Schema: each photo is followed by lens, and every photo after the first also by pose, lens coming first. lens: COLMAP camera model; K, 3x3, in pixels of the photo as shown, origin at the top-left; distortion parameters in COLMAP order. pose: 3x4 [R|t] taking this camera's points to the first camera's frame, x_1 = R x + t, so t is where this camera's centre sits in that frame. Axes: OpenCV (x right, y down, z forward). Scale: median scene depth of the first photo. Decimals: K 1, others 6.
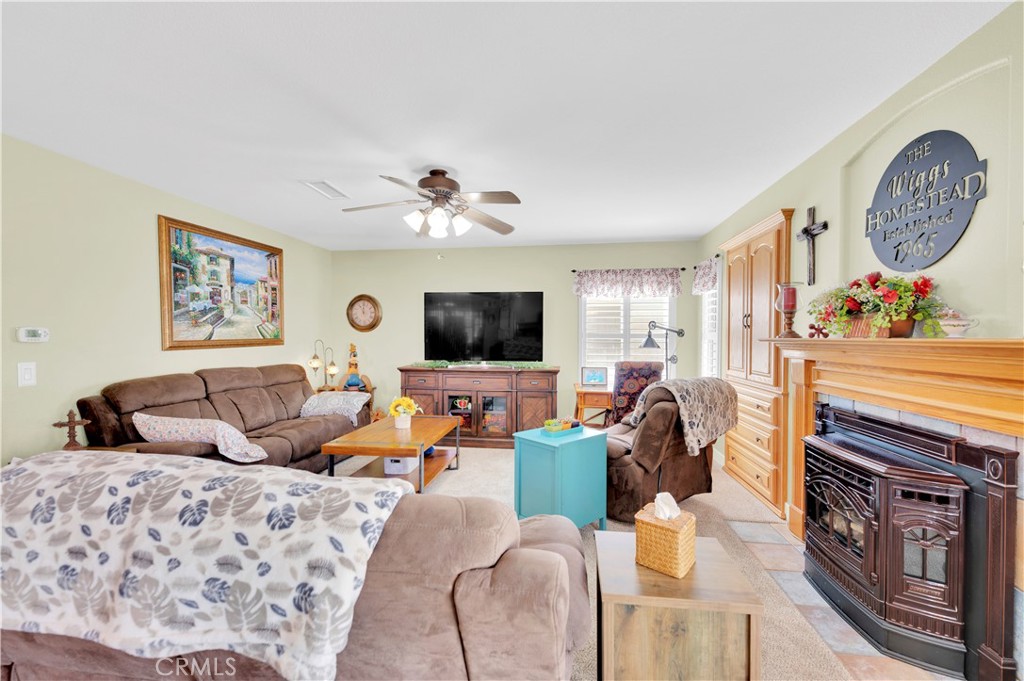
lens RADIAL K [[408.3, 0, 515.5], [0, 408.3, 343.2], [0, 0, 1]] dist [0.016025, -0.011544]
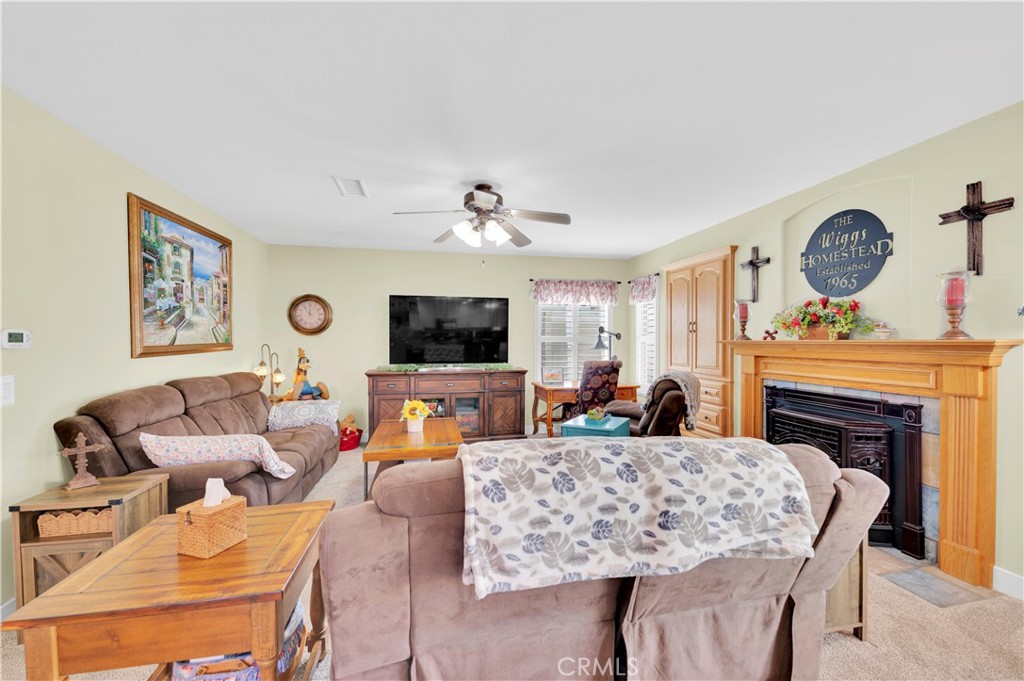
lens RADIAL K [[408.3, 0, 515.5], [0, 408.3, 343.2], [0, 0, 1]] dist [0.016025, -0.011544]
pose [[0.941031, -0.006000, 0.338266, -0.403697], [0.008632, 0.999943, -0.006277, -0.000225], [-0.338209, 0.008826, 0.941030, -0.026666]]
